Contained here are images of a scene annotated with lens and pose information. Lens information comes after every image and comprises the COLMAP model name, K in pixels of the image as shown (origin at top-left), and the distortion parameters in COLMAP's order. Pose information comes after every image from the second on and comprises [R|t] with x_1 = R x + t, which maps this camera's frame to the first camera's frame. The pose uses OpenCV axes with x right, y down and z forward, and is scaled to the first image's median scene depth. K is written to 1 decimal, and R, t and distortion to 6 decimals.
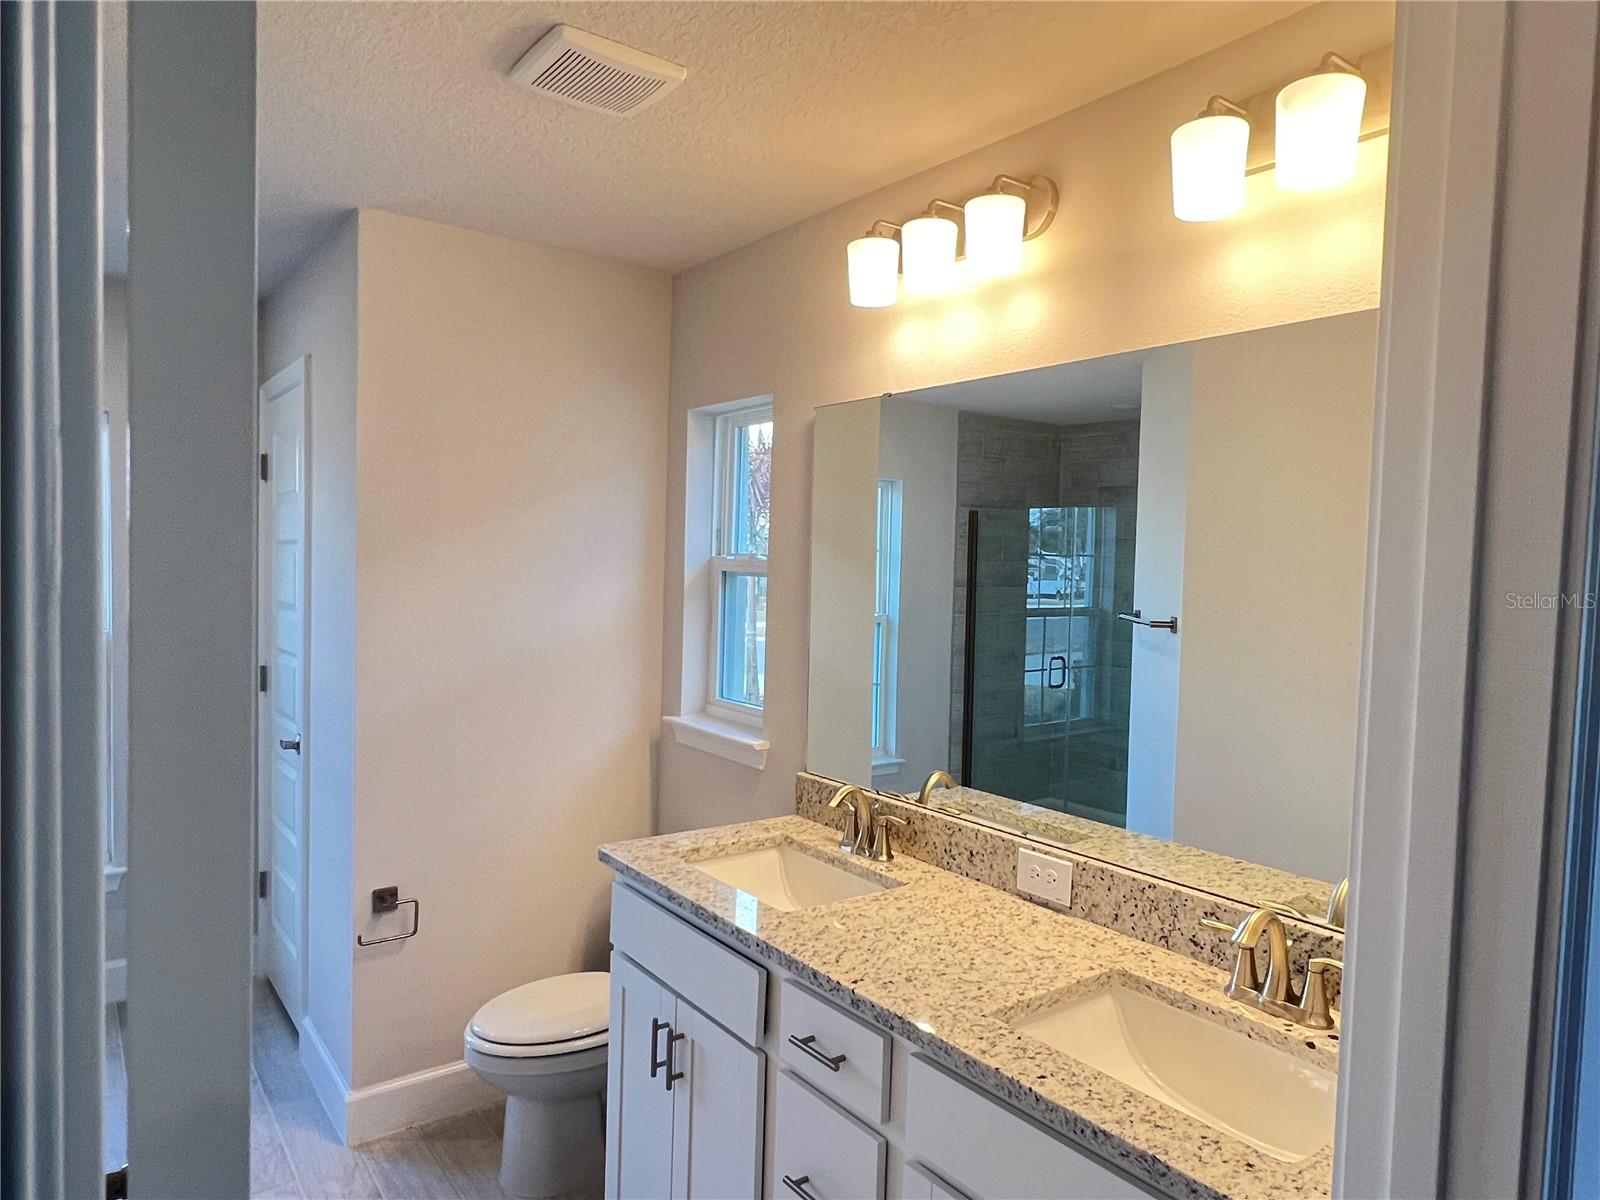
lens RADIAL K [[997.6, 0, 797.0], [0, 997.6, 601.8], [0, 0, 1]] dist [-0.001655, 0.000807]
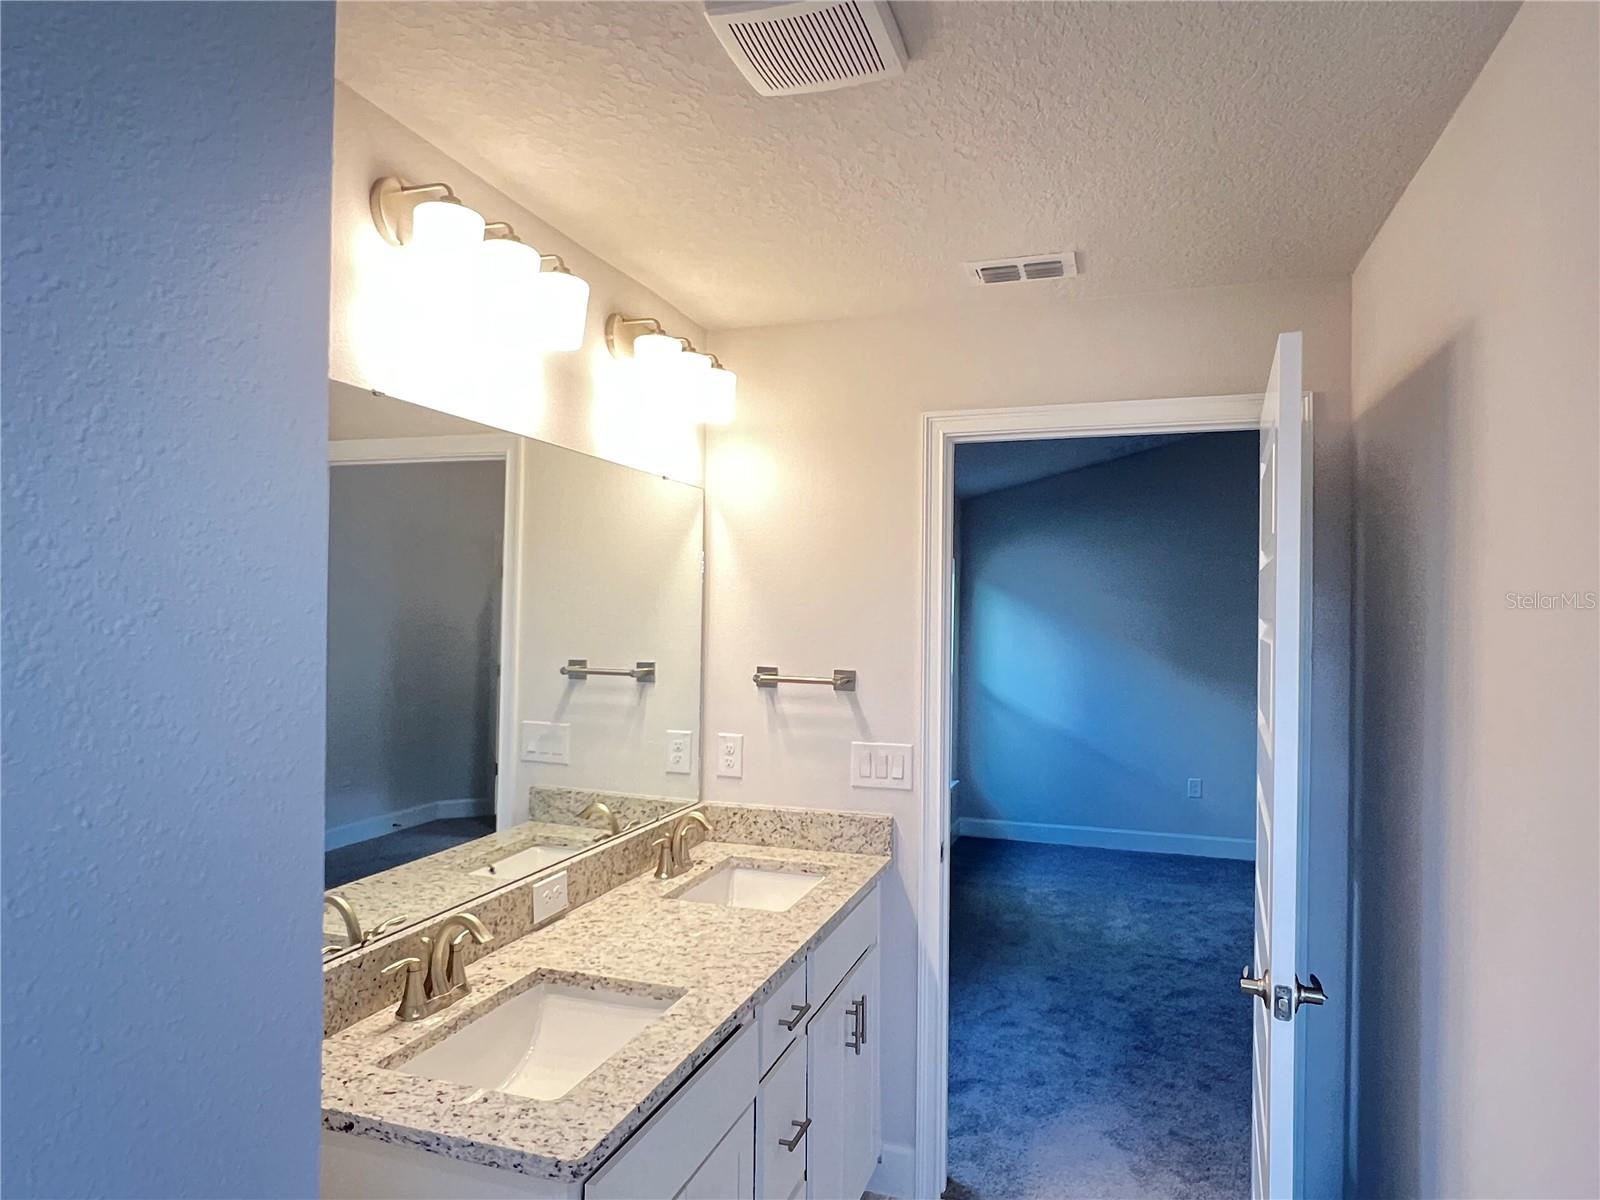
lens RADIAL K [[997.6, 0, 791.5], [0, 997.6, 598.2], [0, 0, 1]] dist [-0.001655, 0.000807]
pose [[-0.559730, -0.019737, 0.828440, -0.837094], [0.004277, 0.999634, 0.026705, -0.089993], [-0.828664, 0.018491, -0.559441, 1.414915]]
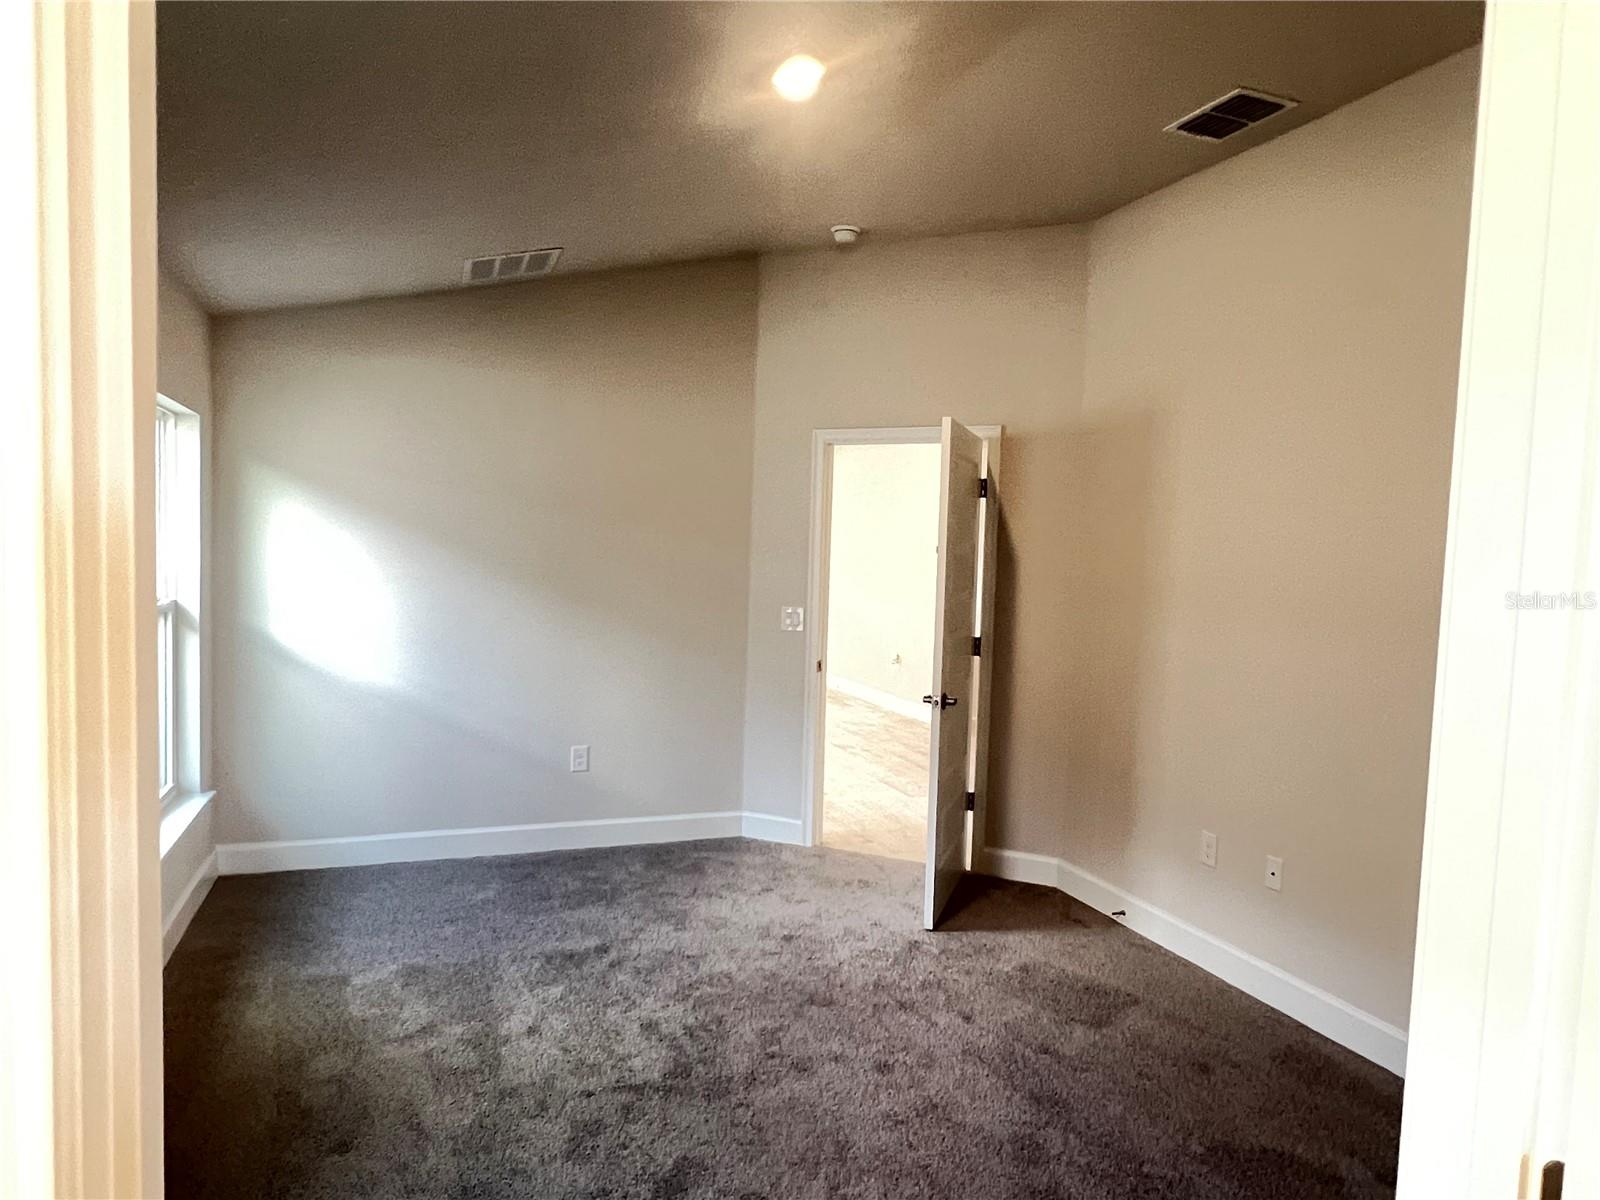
lens RADIAL K [[997.6, 0, 802.4], [0, 997.6, 601.8], [0, 0, 1]] dist [-0.001655, 0.000807]
pose [[-0.960722, -0.068902, 0.268822, -0.463957], [-0.043000, 0.993948, 0.101085, -0.059193], [-0.274160, 0.085555, -0.957871, 1.059509]]
